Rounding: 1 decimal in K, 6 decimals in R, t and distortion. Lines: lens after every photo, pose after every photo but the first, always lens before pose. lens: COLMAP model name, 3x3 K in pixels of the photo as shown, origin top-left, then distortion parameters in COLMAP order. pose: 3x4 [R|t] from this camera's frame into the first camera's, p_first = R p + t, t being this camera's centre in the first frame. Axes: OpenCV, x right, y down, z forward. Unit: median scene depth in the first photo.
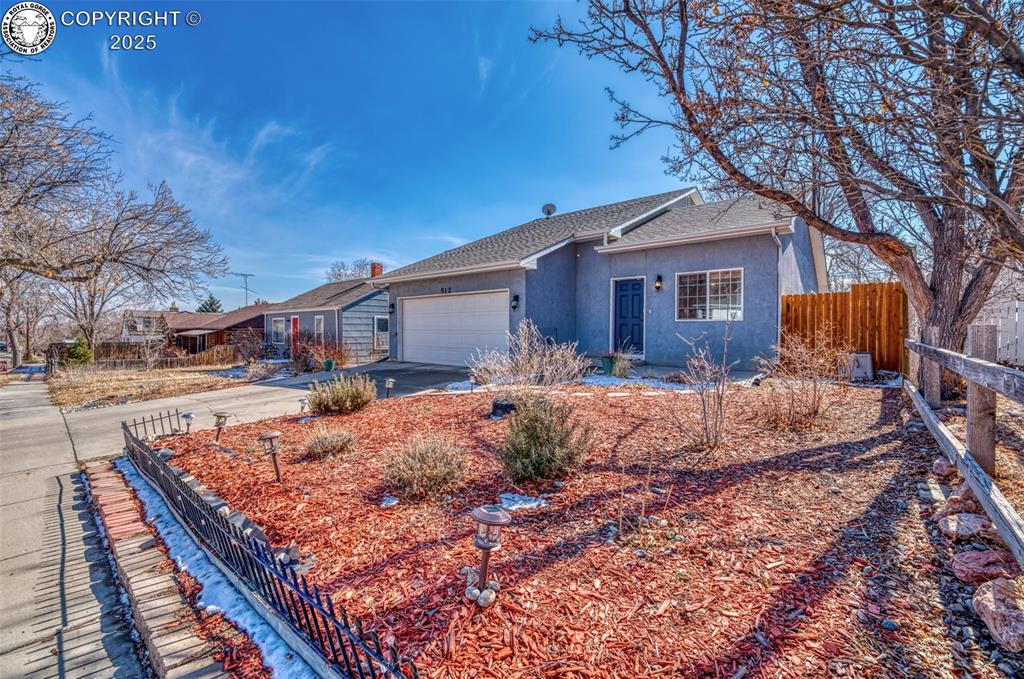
lens RADIAL K [[411.4, 0, 513.5], [0, 411.4, 336.9], [0, 0, 1]] dist [-0.000473, 0.000158]
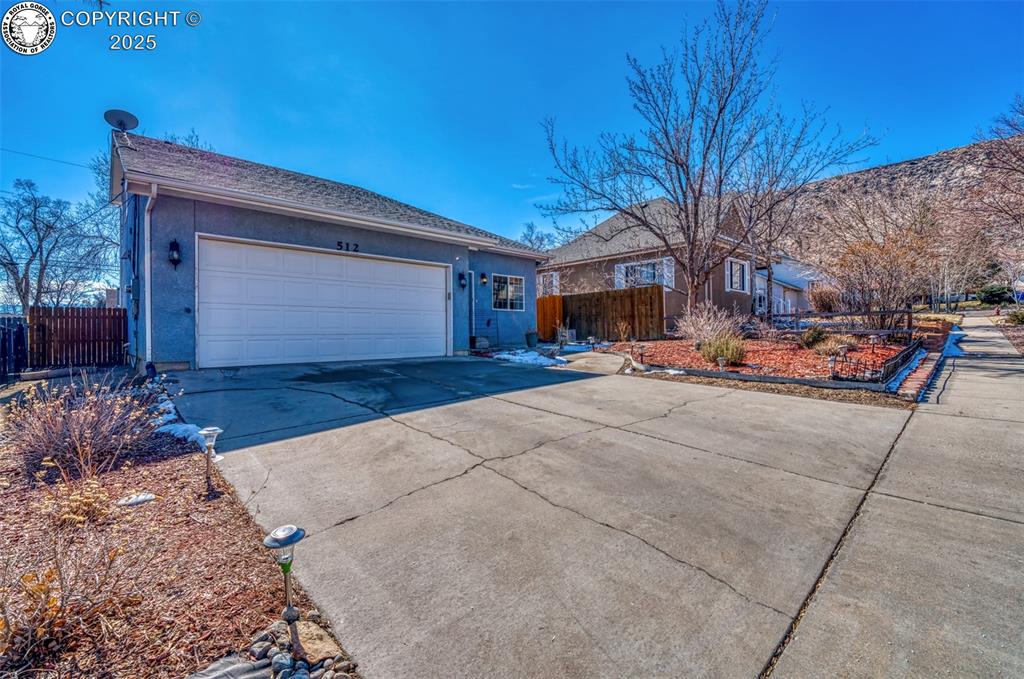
lens RADIAL K [[411.4, 0, 513.5], [0, 411.4, 336.9], [0, 0, 1]] dist [-0.000473, 0.000158]
pose [[0.124884, -0.012499, 0.992093, -0.920318], [0.032629, 0.999432, 0.008484, 0.039833], [-0.991635, 0.031311, 0.125221, 0.778251]]
